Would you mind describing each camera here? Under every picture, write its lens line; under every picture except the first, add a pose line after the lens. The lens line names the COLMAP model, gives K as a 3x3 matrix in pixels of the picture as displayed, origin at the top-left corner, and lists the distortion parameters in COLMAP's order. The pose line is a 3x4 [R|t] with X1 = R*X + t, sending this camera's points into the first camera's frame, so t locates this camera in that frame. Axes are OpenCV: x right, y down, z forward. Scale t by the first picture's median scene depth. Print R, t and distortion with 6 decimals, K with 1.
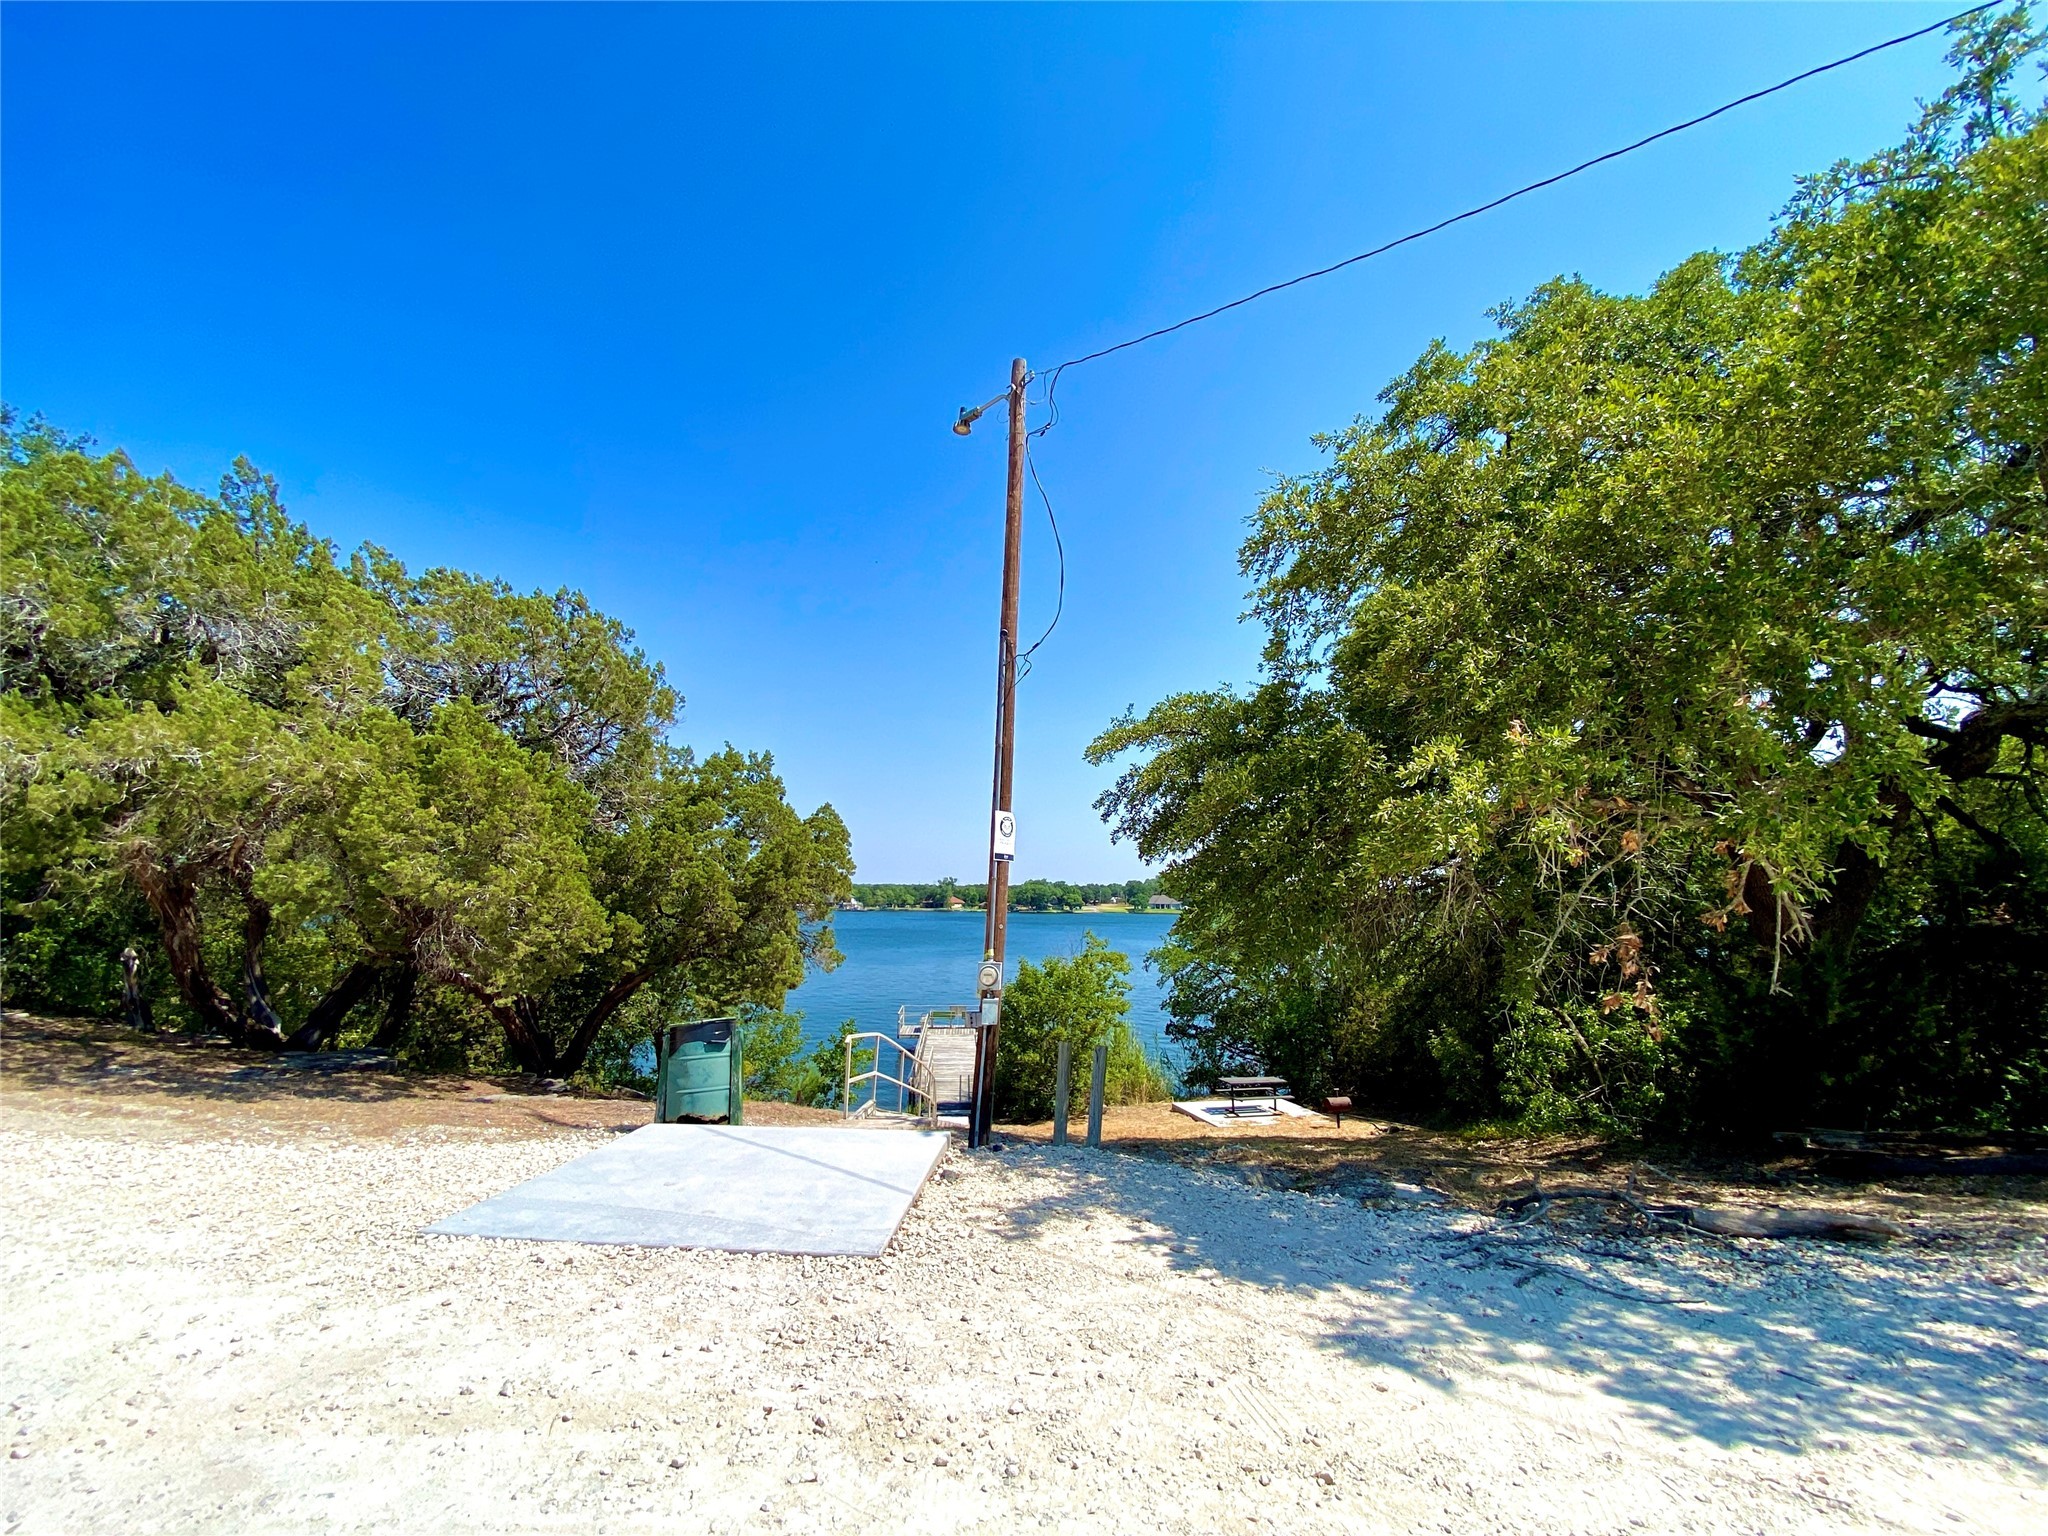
lens RADIAL K [[821.3, 0, 1024.0], [0, 821.3, 768.0], [0, 0, 1]] dist [0.000799, -0.000231]
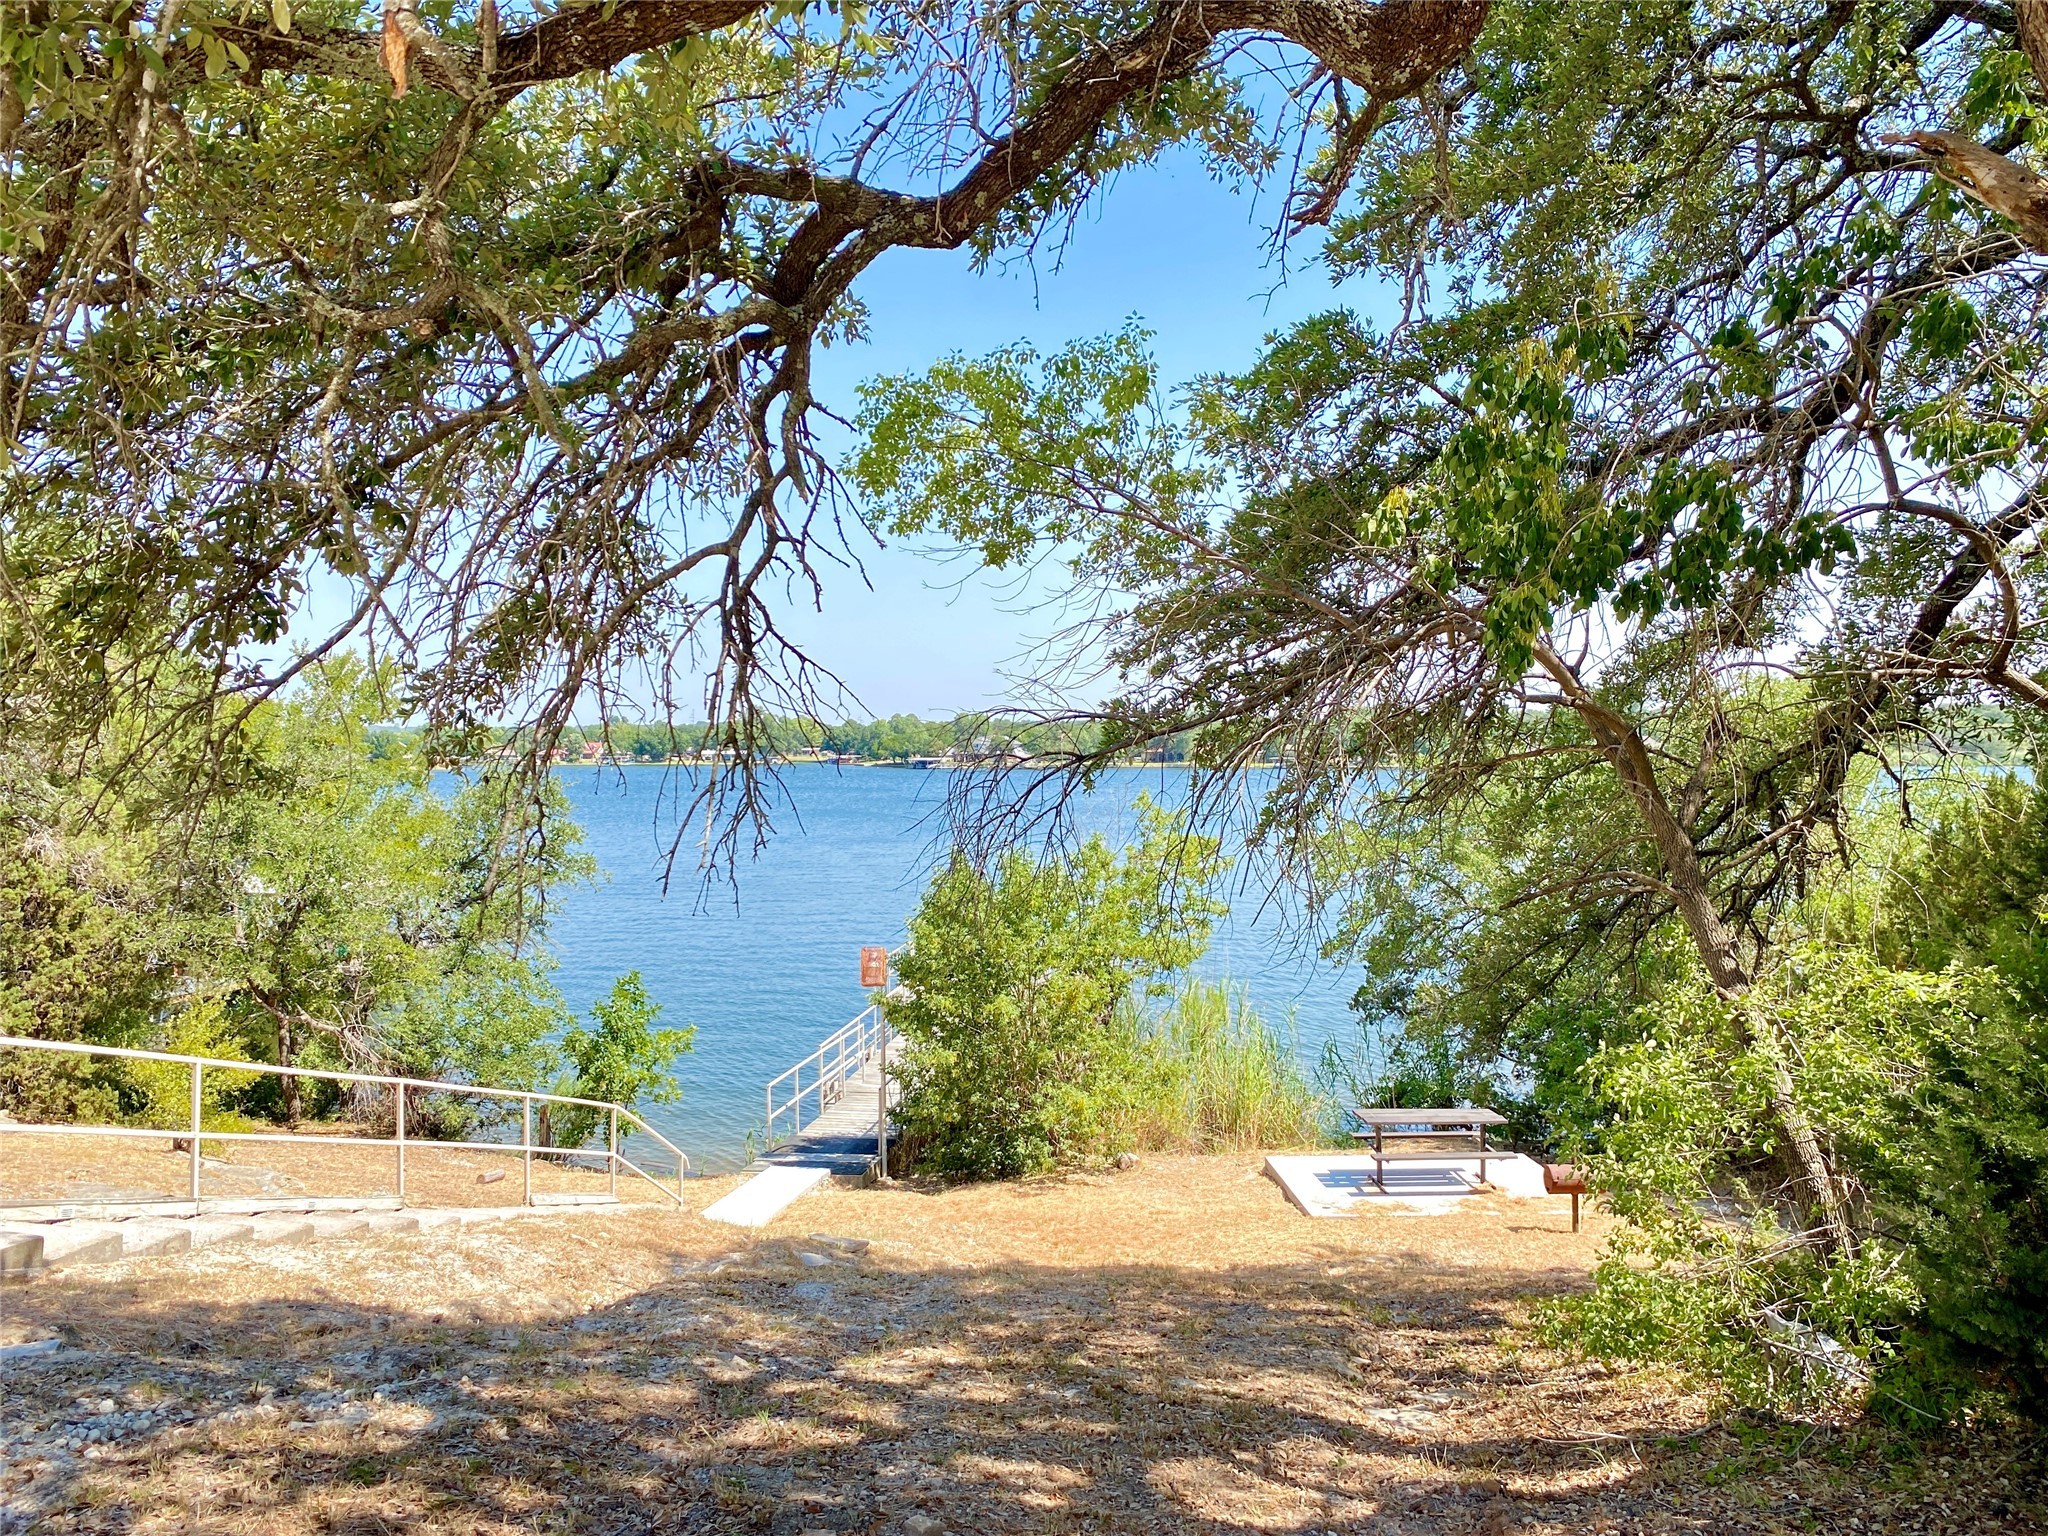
lens RADIAL K [[1543.8, 0, 1024.0], [0, 1543.8, 768.0], [0, 0, 1]] dist [0.094221, 0.001175]
pose [[0.977114, -0.014972, -0.212189, 0.074913], [0.050944, 0.984961, 0.165098, 0.014036], [0.206526, -0.172129, 0.963181, 0.054950]]
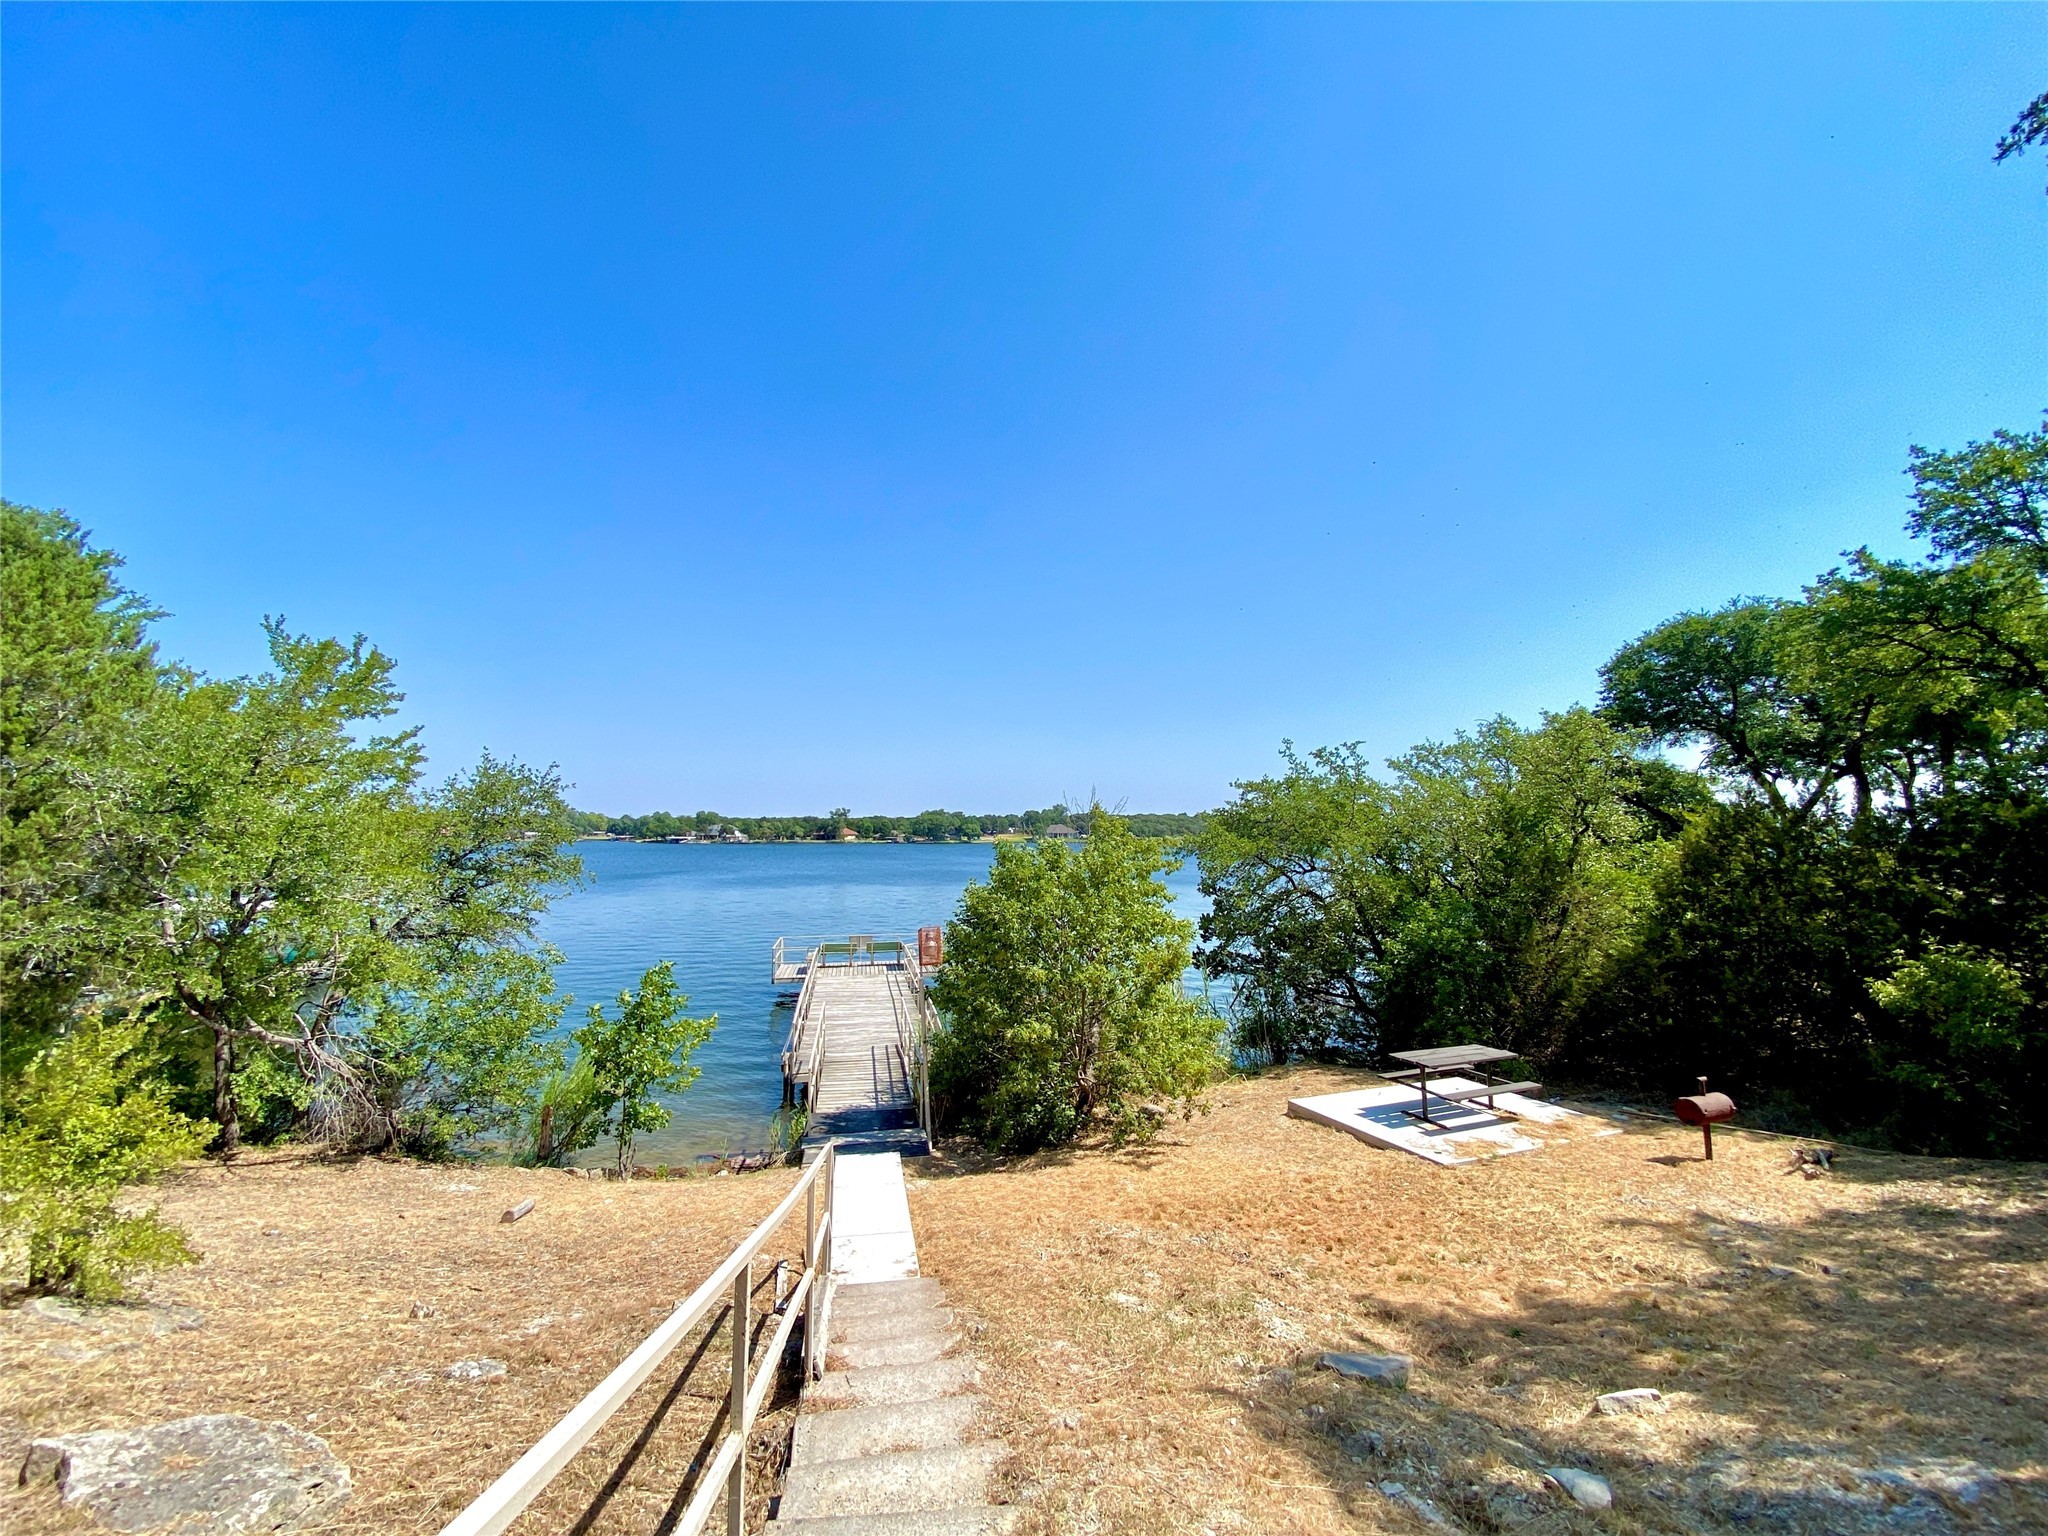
lens RADIAL K [[821.3, 0, 1024.0], [0, 821.3, 768.0], [0, 0, 1]] dist [0.000799, -0.000231]
pose [[0.991720, -0.000202, 0.128416, -0.017548], [-0.010007, 0.996837, 0.078844, 0.049398], [-0.128025, -0.079476, 0.988581, 0.163877]]
